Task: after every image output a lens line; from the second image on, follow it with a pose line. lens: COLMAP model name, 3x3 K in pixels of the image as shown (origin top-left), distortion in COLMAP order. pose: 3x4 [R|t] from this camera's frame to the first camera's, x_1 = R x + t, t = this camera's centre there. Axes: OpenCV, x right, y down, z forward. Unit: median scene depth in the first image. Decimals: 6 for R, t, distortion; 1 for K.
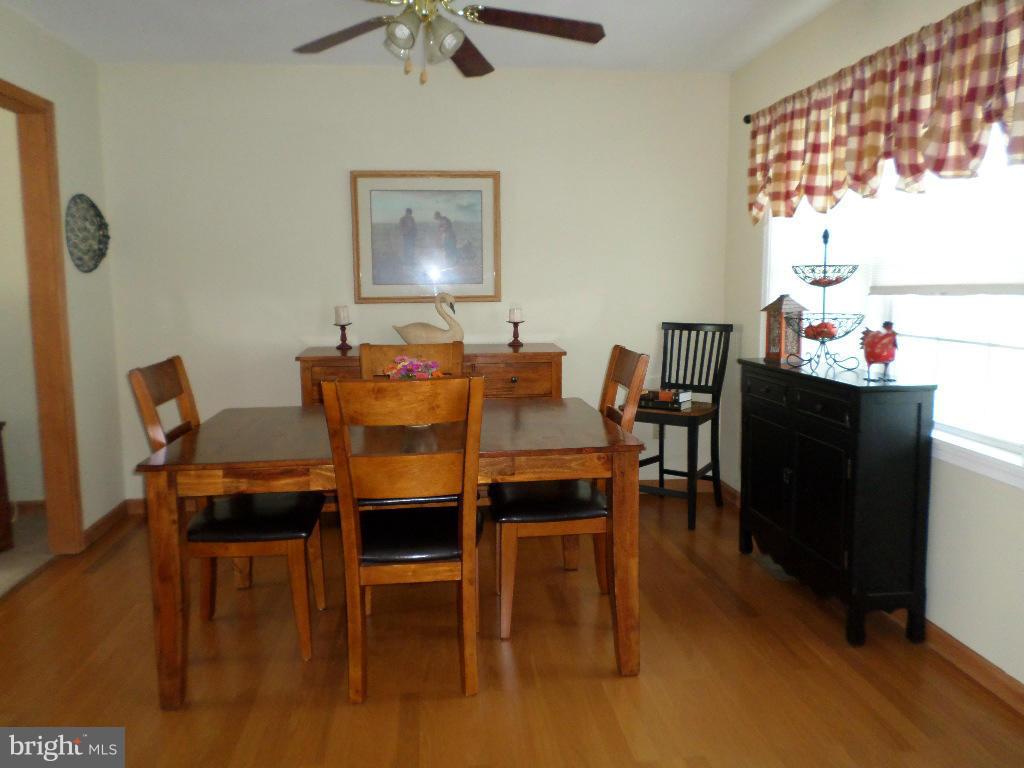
lens RADIAL K [[813.4, 0, 514.4], [0, 813.4, 381.3], [0, 0, 1]] dist [0.014836, -0.002409]
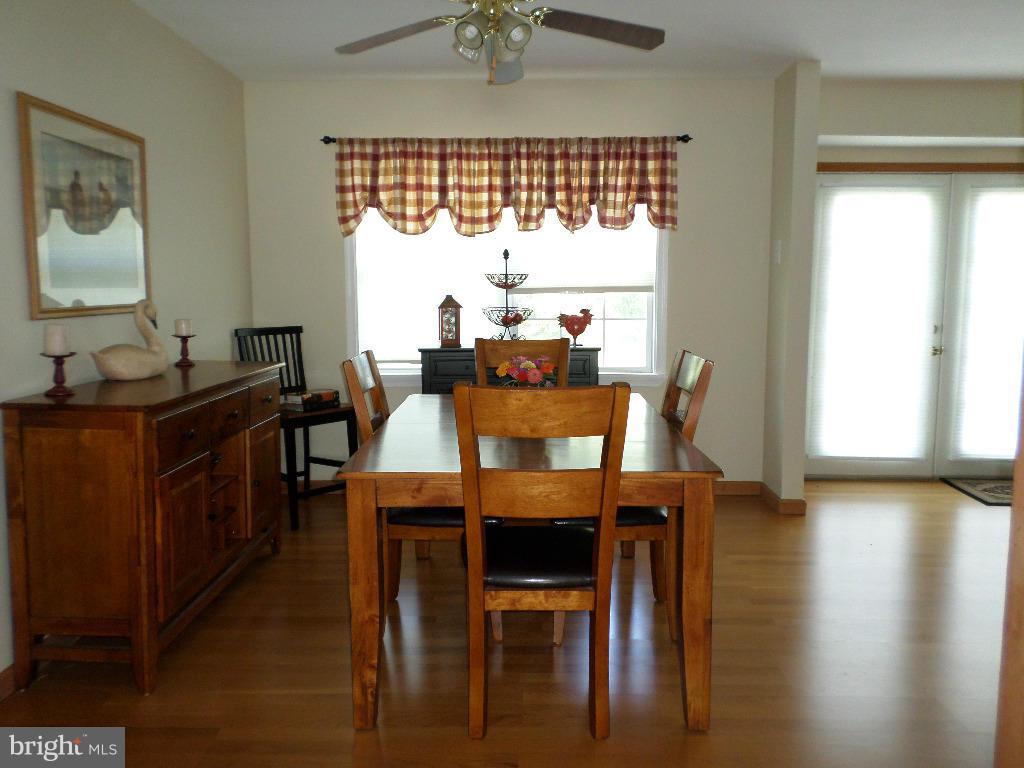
lens RADIAL K [[813.4, 0, 514.8], [0, 813.4, 393.3], [0, 0, 1]] dist [0.014836, -0.002409]
pose [[0.096541, -0.122637, 0.987745, -1.059261], [0.126381, 0.985858, 0.110051, -0.089999], [-0.987273, 0.114208, 0.110675, 0.840773]]
